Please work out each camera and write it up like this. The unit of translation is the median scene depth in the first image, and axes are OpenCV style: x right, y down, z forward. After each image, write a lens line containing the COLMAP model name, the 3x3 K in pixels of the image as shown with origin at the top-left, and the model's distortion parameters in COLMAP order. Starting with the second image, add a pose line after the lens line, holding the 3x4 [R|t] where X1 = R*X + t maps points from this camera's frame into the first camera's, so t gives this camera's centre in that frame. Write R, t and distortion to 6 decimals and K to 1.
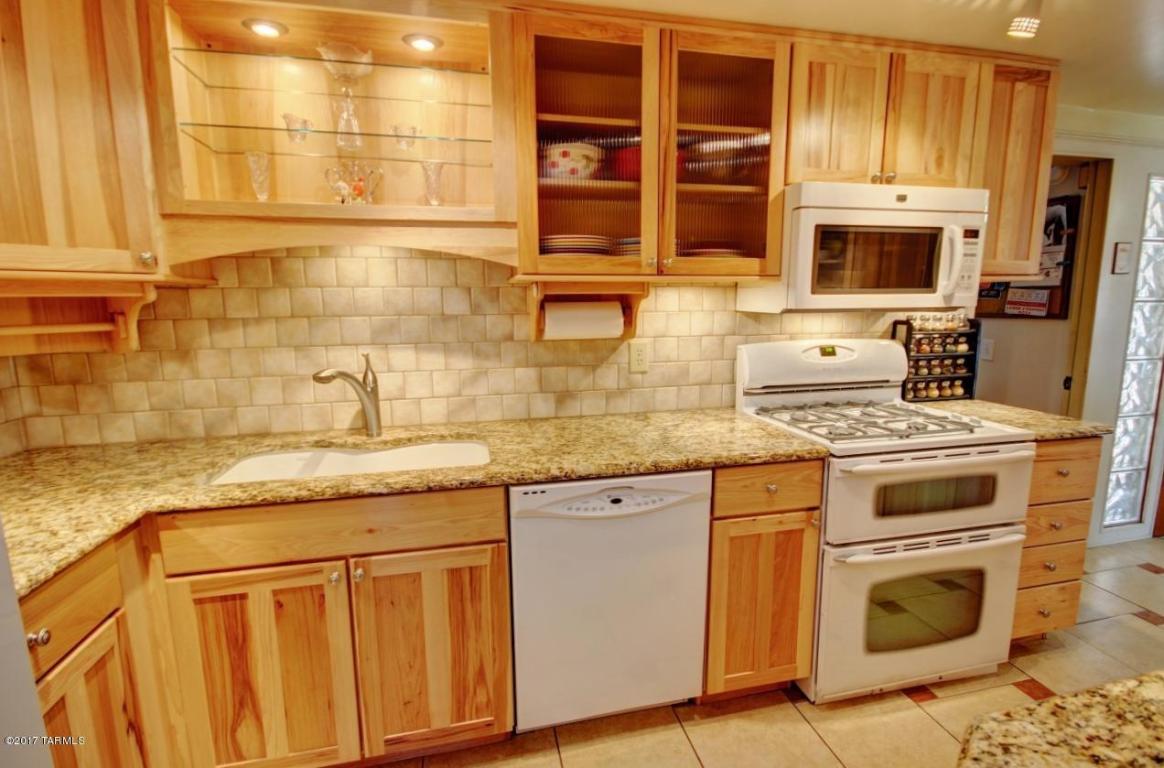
lens RADIAL K [[552.5, 0, 584.0], [0, 552.5, 385.1], [0, 0, 1]] dist [0.001705, -0.000887]
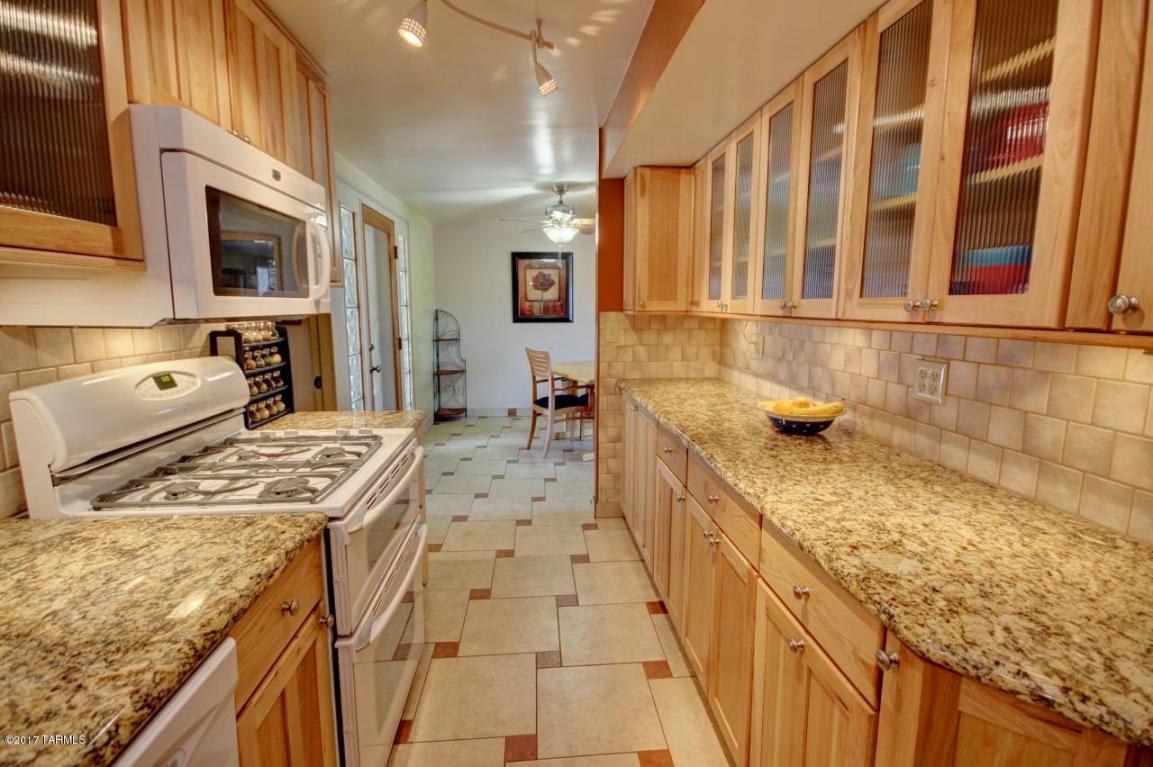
lens RADIAL K [[536.5, 0, 589.1], [0, 536.5, 384.0], [0, 0, 1]] dist [0.001899, -0.004901]
pose [[0.119326, -0.134911, 0.983647, -0.136887], [0.145095, 0.982458, 0.117146, -0.061916], [-0.982196, 0.128744, 0.136807, 0.427156]]
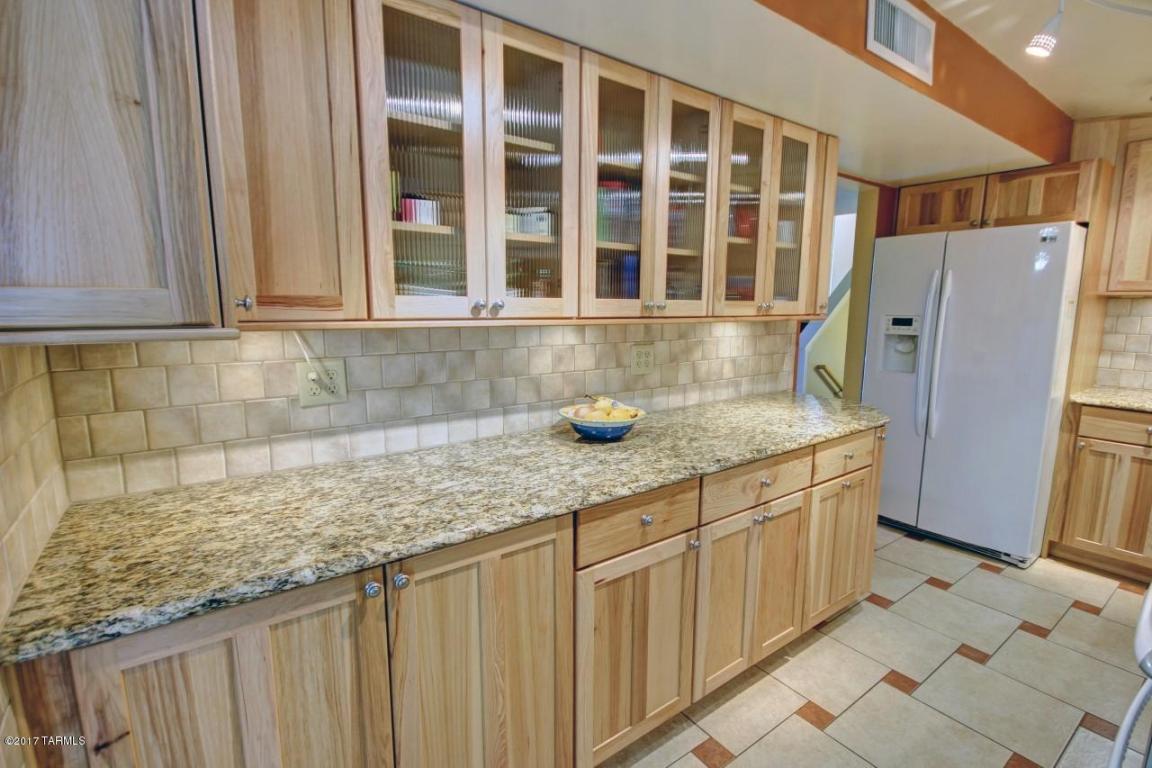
lens RADIAL K [[536.0, 0, 585.5], [0, 536.0, 376.5], [0, 0, 1]] dist [0.001899, -0.004901]
pose [[-0.919322, 0.056777, -0.389388, 1.135056], [-0.057563, 0.959488, 0.275806, -0.155875], [0.389273, 0.275969, -0.878810, 0.934161]]
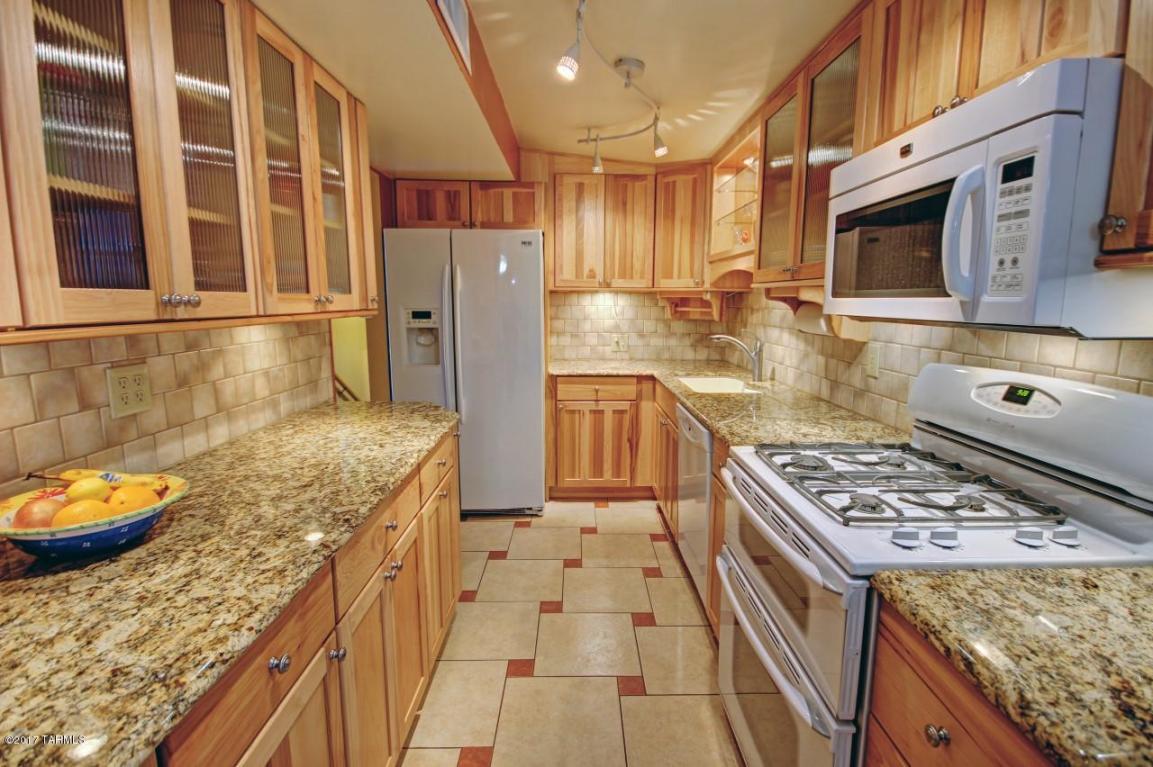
lens RADIAL K [[536.5, 0, 583.8], [0, 536.5, 379.6], [0, 0, 1]] dist [0.001899, -0.004901]
pose [[-0.212323, 0.152772, -0.965184, 1.117963], [-0.151418, 0.970631, 0.186943, -0.117223], [0.965397, 0.185839, -0.182955, 0.683803]]
